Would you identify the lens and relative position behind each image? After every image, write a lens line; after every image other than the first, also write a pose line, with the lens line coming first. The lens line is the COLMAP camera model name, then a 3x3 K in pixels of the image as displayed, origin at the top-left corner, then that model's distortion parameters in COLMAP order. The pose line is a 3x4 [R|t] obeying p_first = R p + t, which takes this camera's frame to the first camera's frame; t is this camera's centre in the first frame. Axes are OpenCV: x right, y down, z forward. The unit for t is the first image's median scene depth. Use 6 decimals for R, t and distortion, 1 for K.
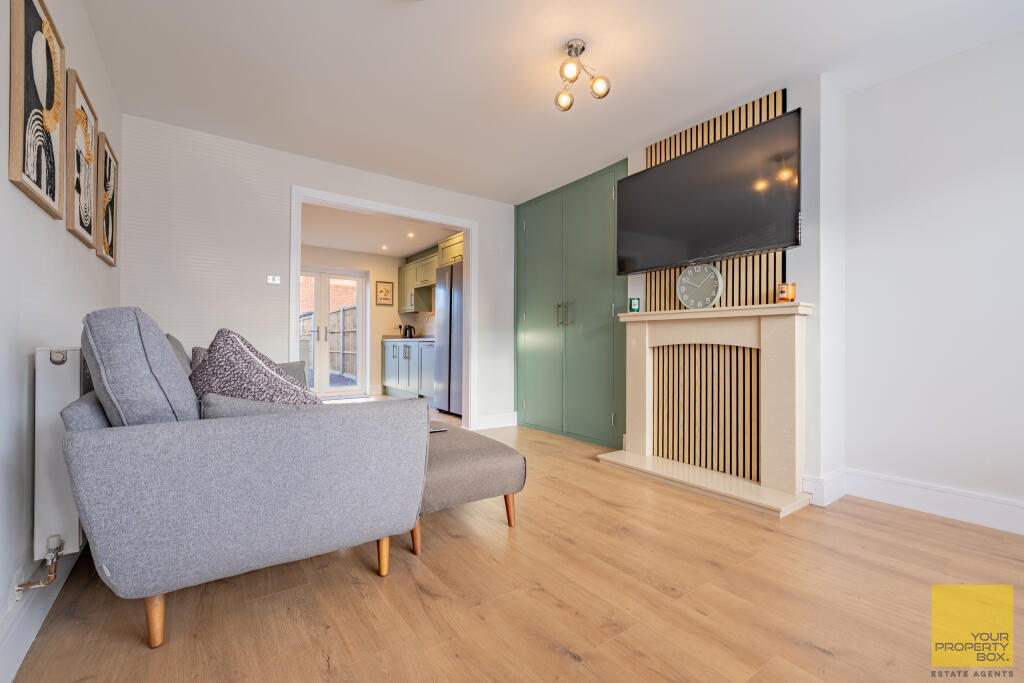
lens RADIAL K [[438.9, 0, 510.4], [0, 438.9, 340.3], [0, 0, 1]] dist [0.002284, -0.001207]
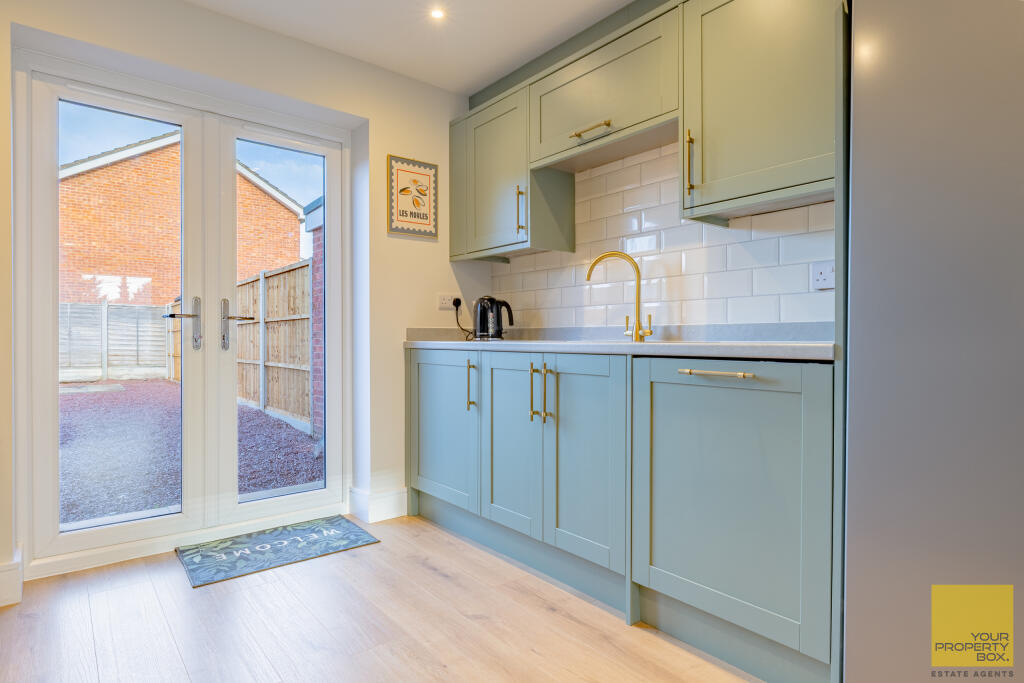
lens RADIAL K [[563.6, 0, 507.2], [0, 563.6, 340.9], [0, 0, 1]] dist [-0.006845, 0.000047]
pose [[0.998321, -0.004444, 0.057751, -0.596755], [0.003770, 0.999924, 0.011773, -0.017963], [-0.057799, -0.011535, 0.998262, 1.444414]]
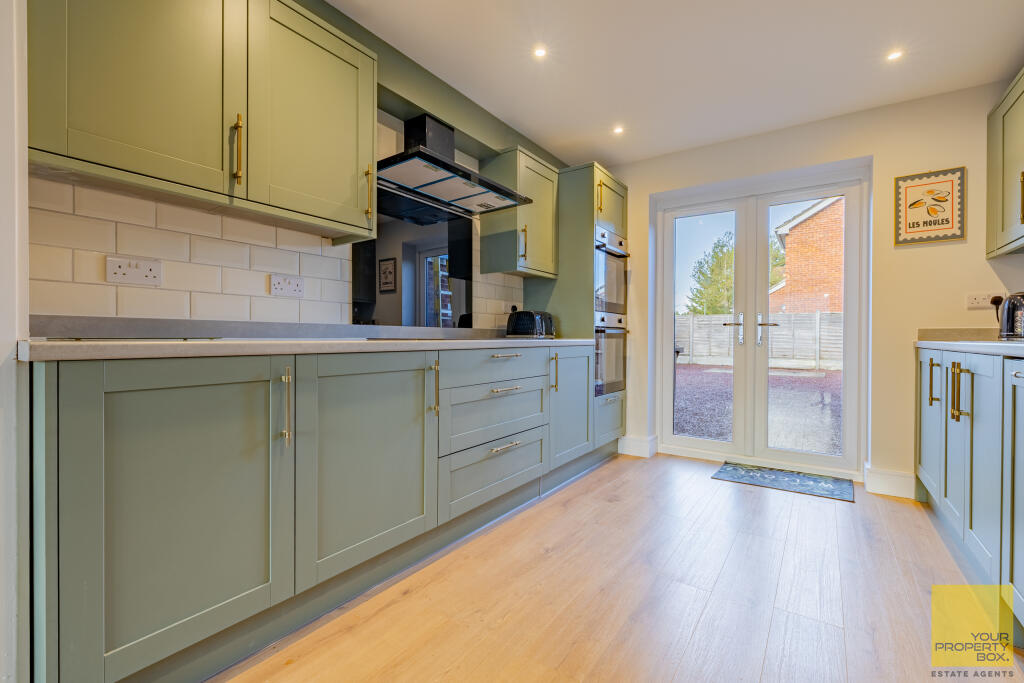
lens RADIAL K [[438.9, 0, 508.3], [0, 438.9, 339.7], [0, 0, 1]] dist [0.002284, -0.001207]
pose [[0.326880, 0.002220, -0.945063, -0.171589], [0.004407, 0.999983, 0.003873, -0.015313], [0.945055, -0.005431, 0.326865, 1.422066]]
